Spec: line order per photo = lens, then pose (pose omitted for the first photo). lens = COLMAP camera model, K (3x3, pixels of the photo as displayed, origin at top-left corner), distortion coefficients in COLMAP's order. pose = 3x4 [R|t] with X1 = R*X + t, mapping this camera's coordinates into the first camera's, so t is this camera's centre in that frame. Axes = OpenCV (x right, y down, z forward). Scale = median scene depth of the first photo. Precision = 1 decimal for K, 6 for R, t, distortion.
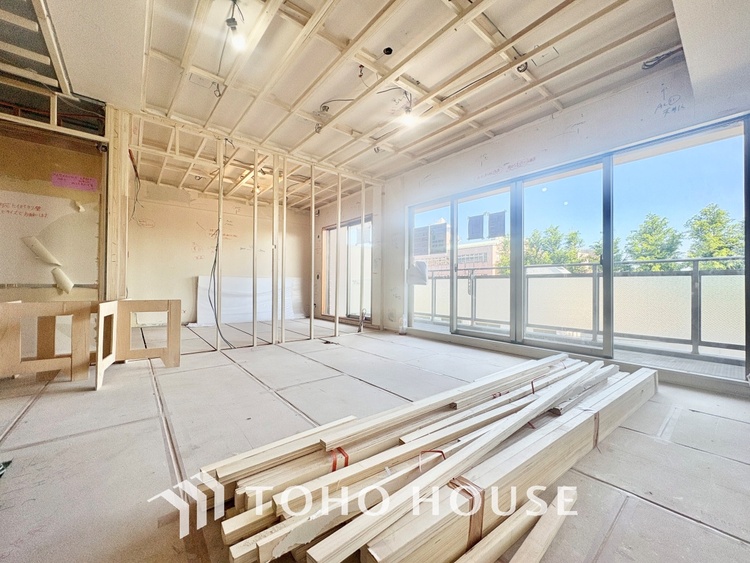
lens RADIAL K [[298.8, 0, 375.6], [0, 298.8, 280.9], [0, 0, 1]] dist [-0.000024, 0.000260]
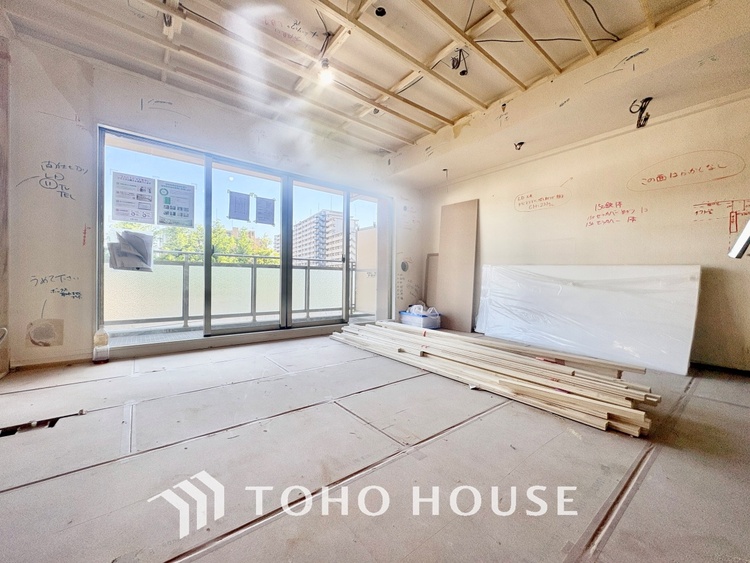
lens RADIAL K [[298.8, 0, 374.8], [0, 298.8, 281.1], [0, 0, 1]] dist [-0.000024, 0.000260]
pose [[0.023418, -0.013635, 0.999633, -0.533012], [-0.025271, 0.999579, 0.014226, 0.014495], [-0.999406, -0.025595, 0.023063, 0.602550]]
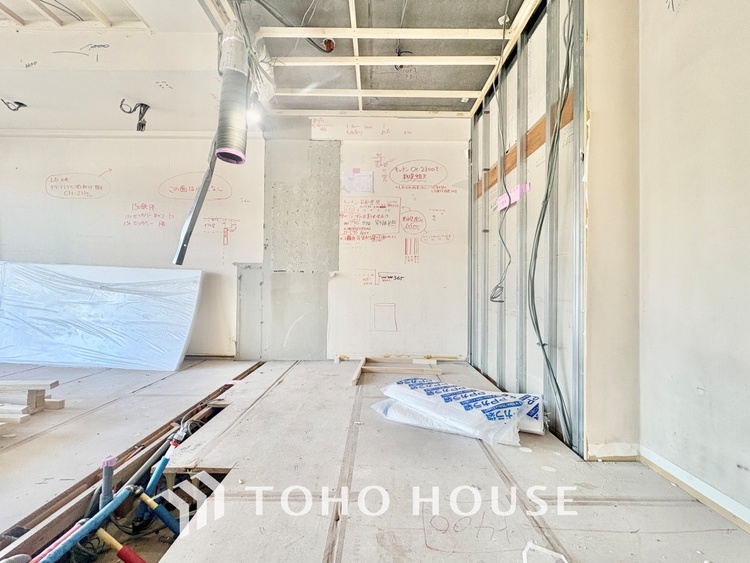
lens RADIAL K [[298.8, 0, 373.7], [0, 298.8, 281.7], [0, 0, 1]] dist [-0.000024, 0.000260]
pose [[-0.769142, -0.007843, 0.639030, -0.676567], [-0.025918, 0.999485, -0.018929, 0.002366], [-0.638552, -0.031121, -0.768949, 0.210417]]
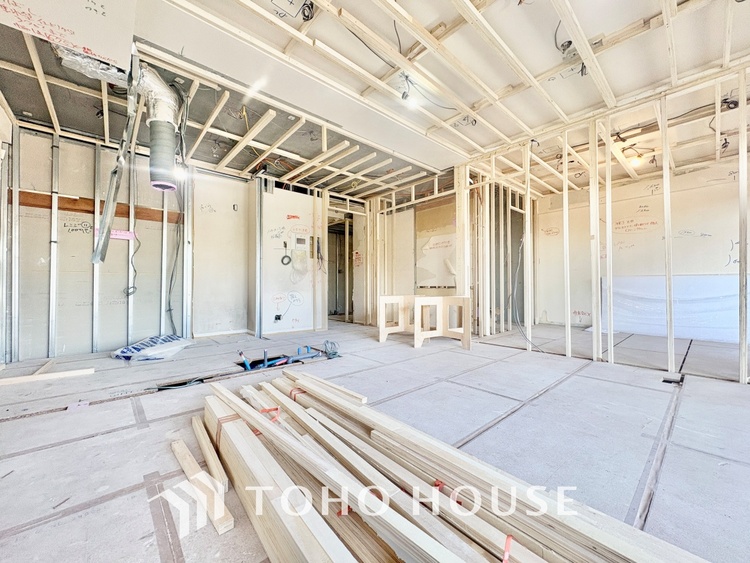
lens RADIAL K [[298.8, 0, 374.6], [0, 298.8, 281.4], [0, 0, 1]] dist [-0.000024, 0.000260]
pose [[0.034465, -0.022739, -0.999147, 0.437869], [0.015049, 0.999640, -0.022231, 0.011013], [0.999293, -0.014270, 0.034795, 0.400445]]
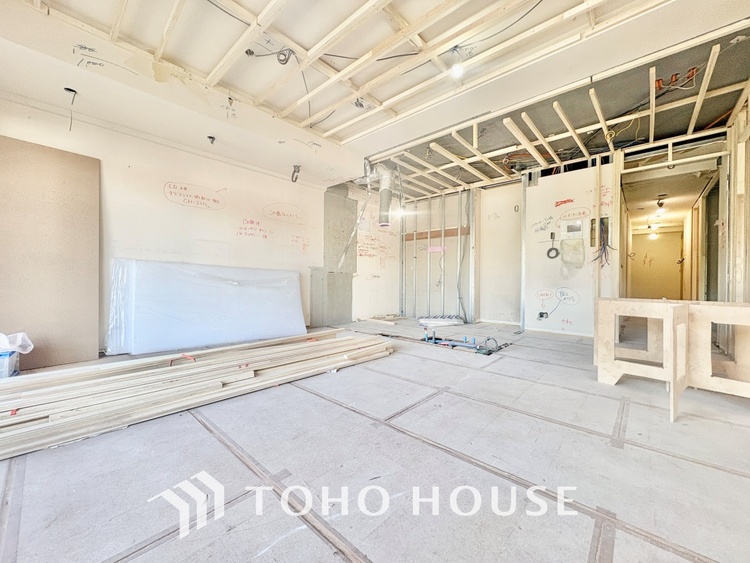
lens RADIAL K [[298.8, 0, 374.6], [0, 298.8, 280.4], [0, 0, 1]] dist [-0.000024, 0.000260]
pose [[-0.989746, -0.016882, -0.141839, 0.006203], [-0.014735, 0.999761, -0.016173, 0.020279], [0.142079, -0.013917, -0.989758, 1.086169]]
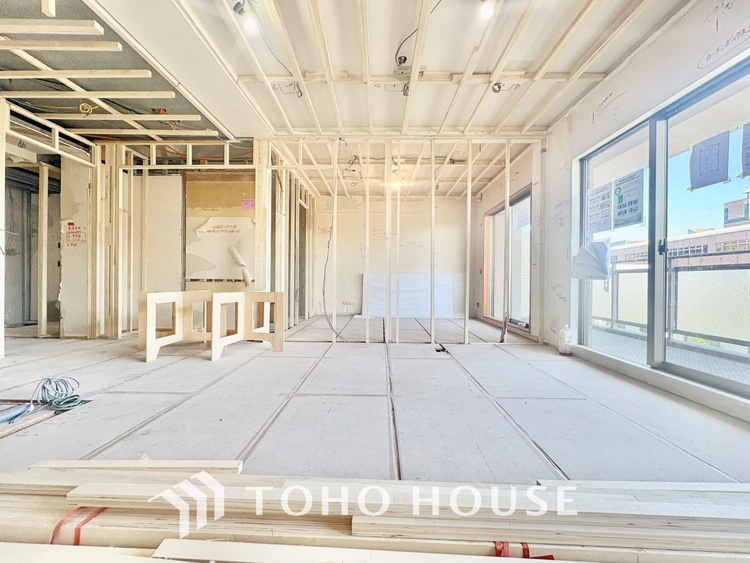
lens RADIAL K [[298.8, 0, 375.3], [0, 298.8, 281.0], [0, 0, 1]] dist [-0.000024, 0.000260]
pose [[0.757949, -0.001015, -0.652313, 0.246433], [0.006601, 0.999960, 0.006114, 0.010980], [0.652280, -0.008940, 0.757925, 0.272165]]
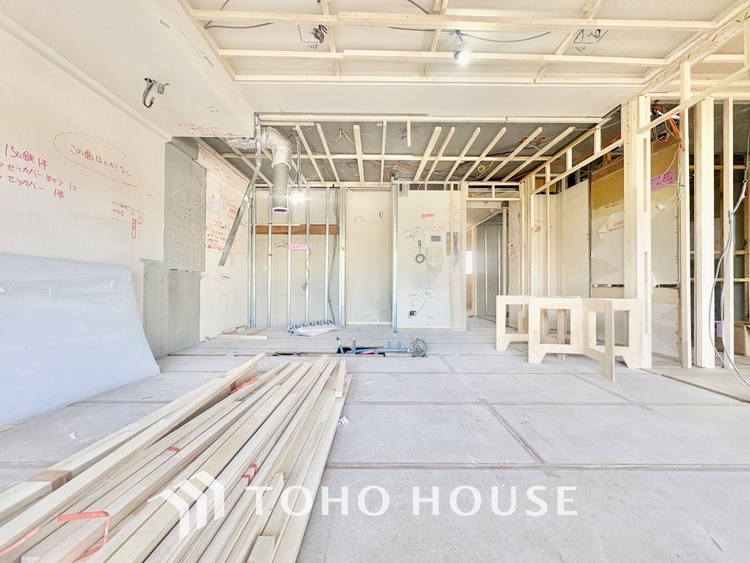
lens RADIAL K [[298.8, 0, 375.0], [0, 298.8, 281.4], [0, 0, 1]] dist [-0.000024, 0.000260]
pose [[-0.635546, -0.019710, -0.771811, 0.297261], [0.000767, 0.999657, -0.026160, 0.021819], [0.772062, -0.017218, -0.635314, 0.739263]]
